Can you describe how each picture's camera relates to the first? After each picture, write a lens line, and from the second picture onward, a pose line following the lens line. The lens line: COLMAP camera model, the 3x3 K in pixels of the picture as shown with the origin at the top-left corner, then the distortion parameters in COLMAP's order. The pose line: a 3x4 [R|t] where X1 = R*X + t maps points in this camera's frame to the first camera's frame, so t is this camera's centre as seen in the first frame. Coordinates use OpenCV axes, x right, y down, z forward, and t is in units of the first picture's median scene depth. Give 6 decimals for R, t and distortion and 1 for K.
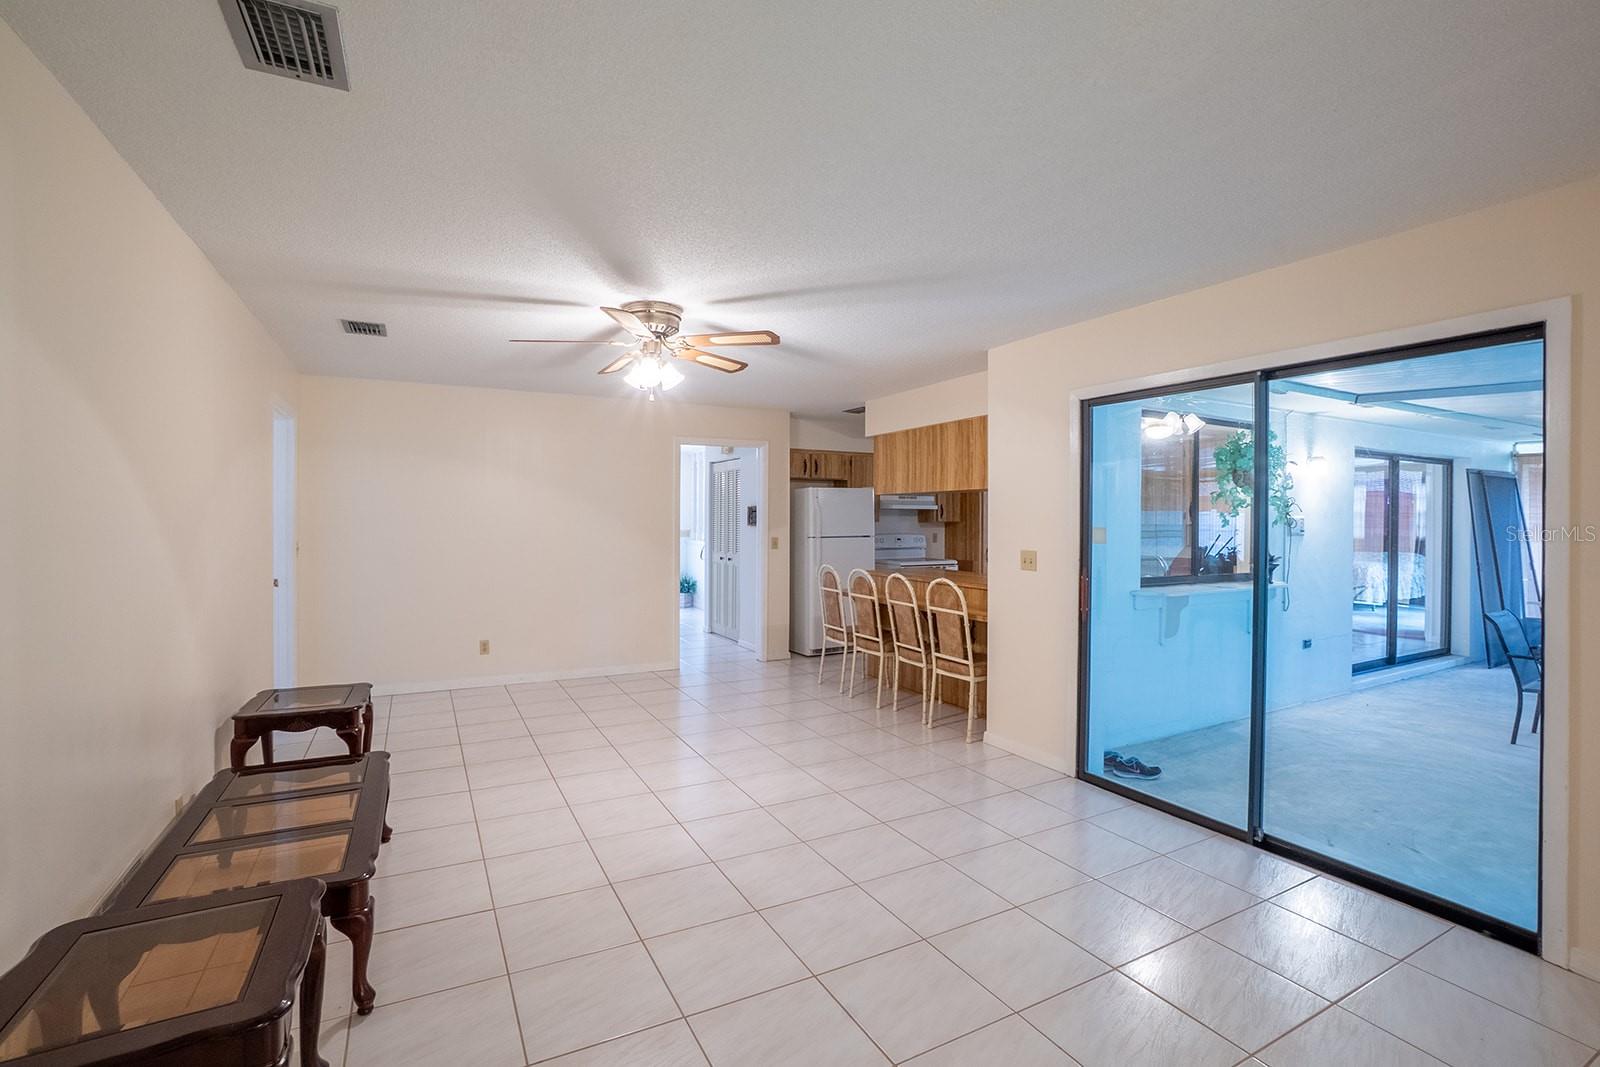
lens RADIAL K [[713.6, 0, 786.5], [0, 713.6, 524.8], [0, 0, 1]] dist [-0.050757, 0.000049]
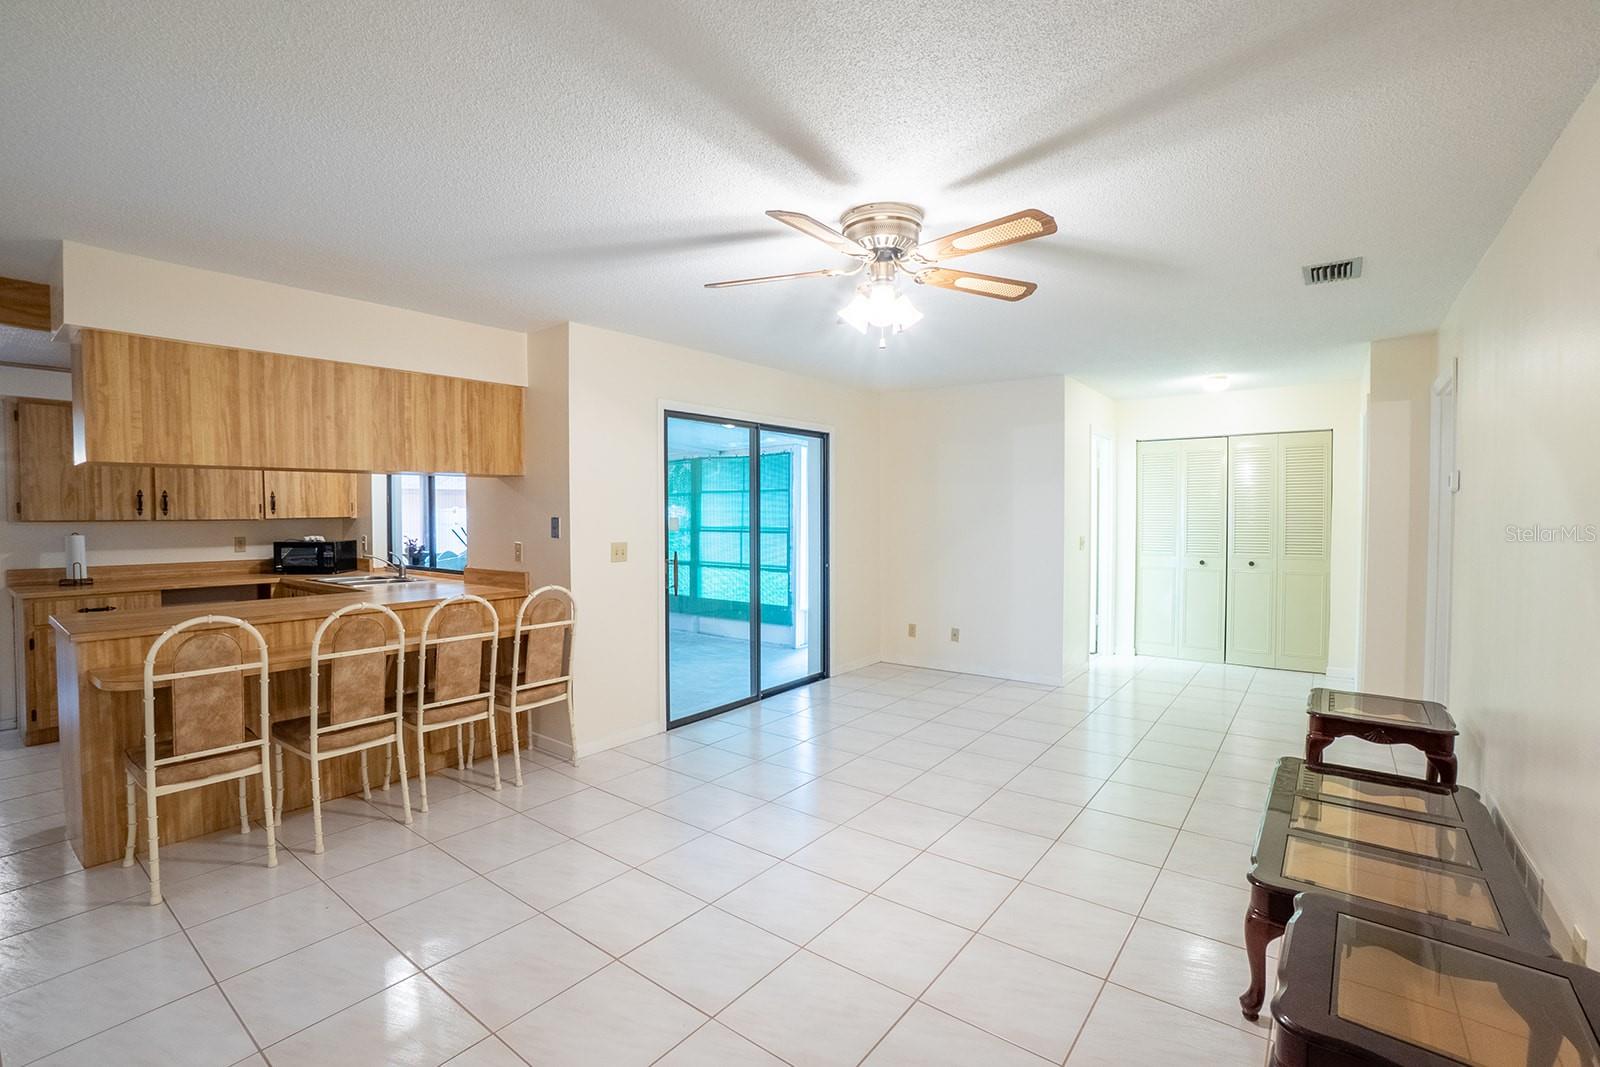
lens RADIAL K [[713.6, 0, 786.5], [0, 713.6, 524.8], [0, 0, 1]] dist [-0.050757, 0.000049]
pose [[-0.399902, -0.026671, 0.916170, -0.599956], [0.008459, 0.999427, 0.032787, -0.017287], [-0.916519, 0.020861, -0.399447, 1.032112]]
